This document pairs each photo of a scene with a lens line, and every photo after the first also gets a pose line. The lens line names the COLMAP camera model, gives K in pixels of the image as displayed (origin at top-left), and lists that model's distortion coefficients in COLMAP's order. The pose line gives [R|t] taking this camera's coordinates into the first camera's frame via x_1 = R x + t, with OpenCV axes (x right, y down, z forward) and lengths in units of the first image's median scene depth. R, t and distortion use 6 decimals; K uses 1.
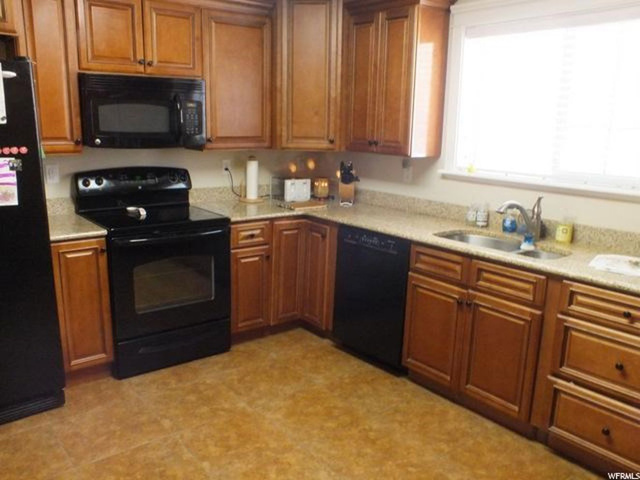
lens RADIAL K [[537.2, 0, 330.8], [0, 537.2, 244.7], [0, 0, 1]] dist [-0.087544, 0.087999]
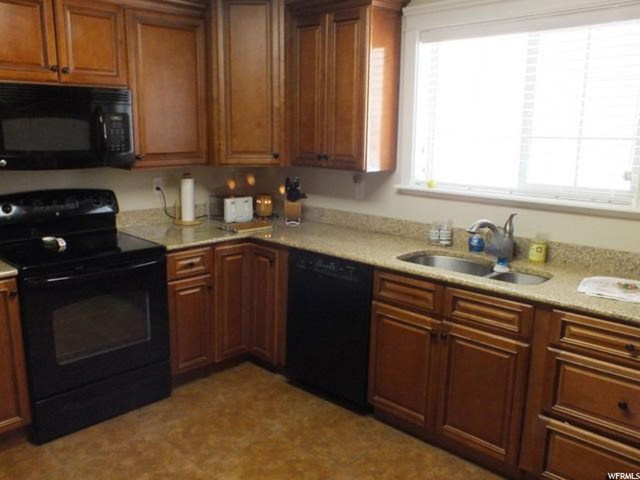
lens RADIAL K [[535.4, 0, 320.0], [0, 535.4, 240.0], [0, 0, 1]] dist [-0.083125, 0.085320]
pose [[0.992775, -0.036141, 0.114421, -0.037996], [0.038403, 0.999107, -0.017627, -0.036193], [-0.113681, 0.021893, 0.993276, 0.109756]]
